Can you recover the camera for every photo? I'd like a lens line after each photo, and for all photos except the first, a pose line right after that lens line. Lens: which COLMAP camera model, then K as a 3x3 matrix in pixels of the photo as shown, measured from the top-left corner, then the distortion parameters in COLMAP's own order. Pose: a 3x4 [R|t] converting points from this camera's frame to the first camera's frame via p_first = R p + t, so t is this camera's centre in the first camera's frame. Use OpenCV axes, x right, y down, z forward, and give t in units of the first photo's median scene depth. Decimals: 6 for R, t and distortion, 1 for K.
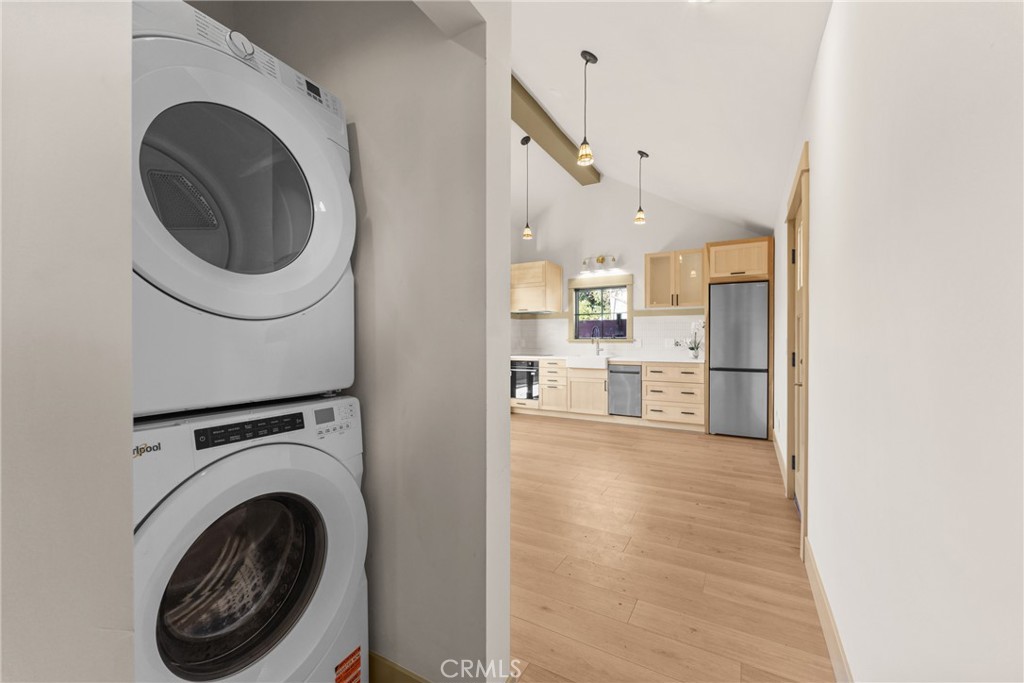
lens RADIAL K [[411.0, 0, 510.9], [0, 411.0, 342.6], [0, 0, 1]] dist [-0.001082, 0.001087]
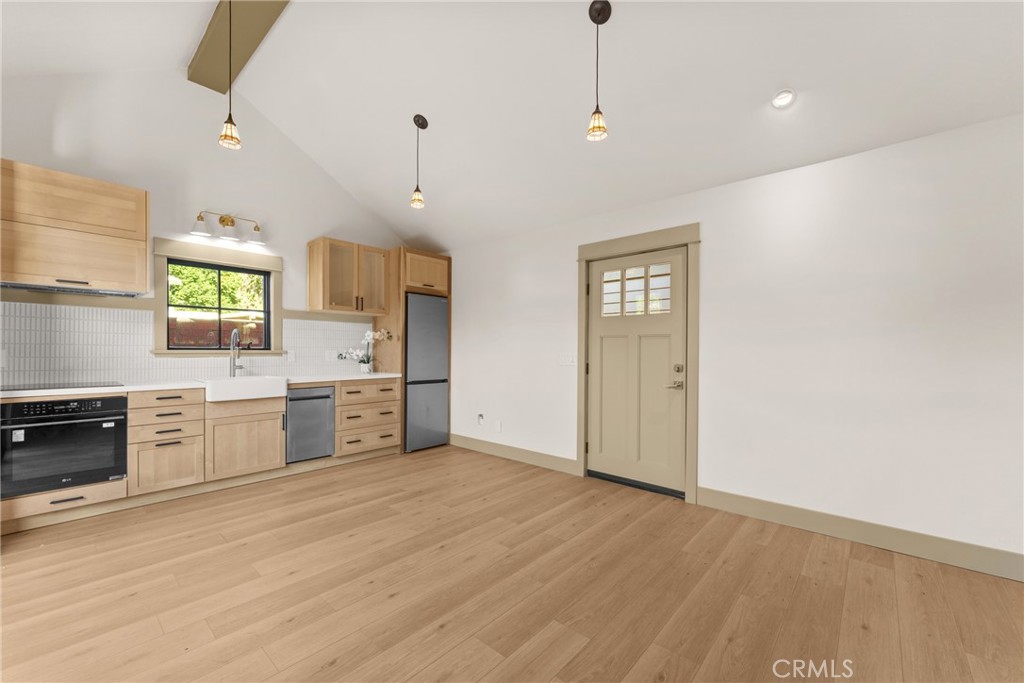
lens RADIAL K [[411.0, 0, 506.6], [0, 411.0, 355.7], [0, 0, 1]] dist [-0.001082, 0.001087]
pose [[0.205971, -0.010775, 0.978499, -0.360655], [0.000448, 0.999940, 0.010917, -0.007996], [-0.978558, -0.001810, 0.205964, 0.557742]]
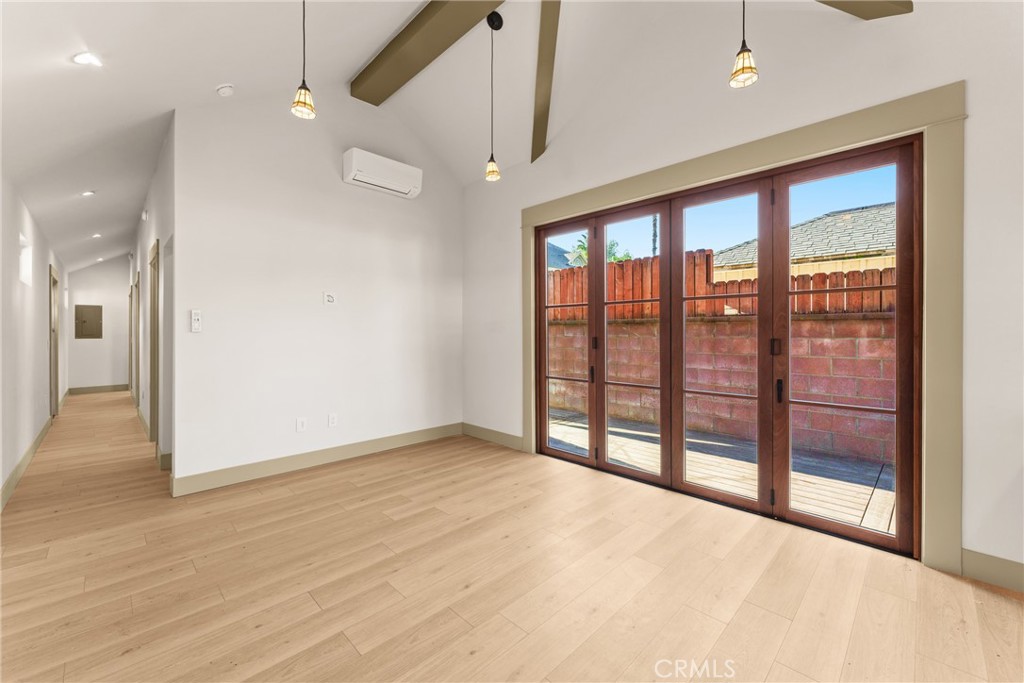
lens RADIAL K [[411.0, 0, 509.8], [0, 411.0, 331.1], [0, 0, 1]] dist [-0.001082, 0.001087]
pose [[-0.263861, -0.003520, -0.964554, 0.446494], [-0.005858, 0.999981, -0.002046, -0.022672], [0.964543, 0.005110, -0.263877, 0.866522]]
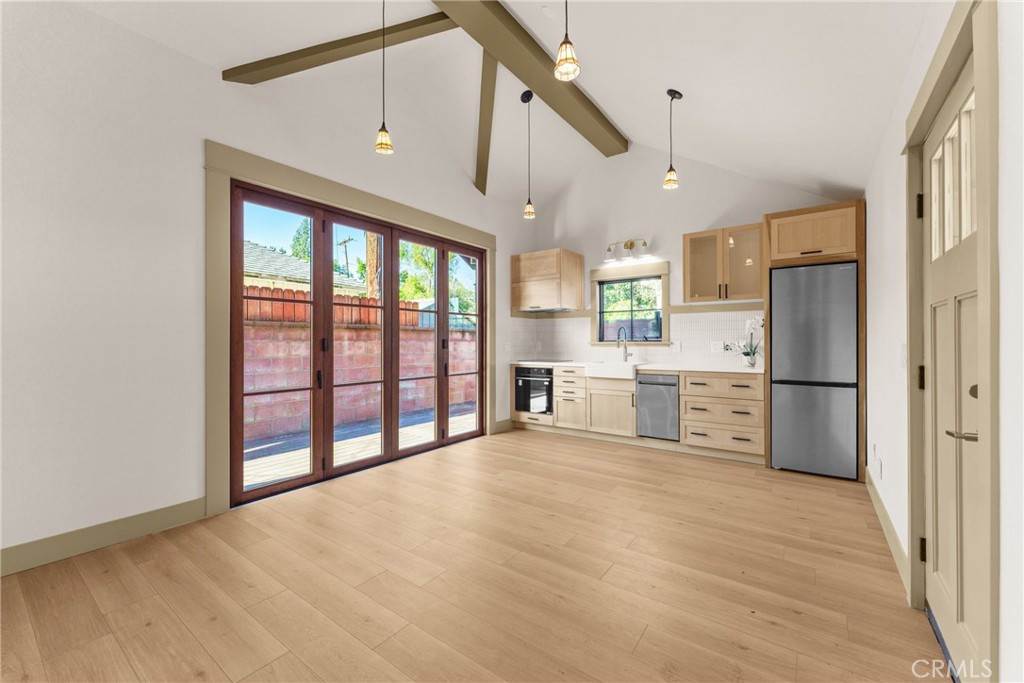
lens RADIAL K [[411.0, 0, 511.8], [0, 411.0, 340.7], [0, 0, 1]] dist [-0.001082, 0.001087]
pose [[0.993975, -0.003759, -0.109544, 0.090029], [0.002925, 0.999966, -0.007774, -0.005640], [0.109569, 0.007407, 0.993952, 0.190932]]
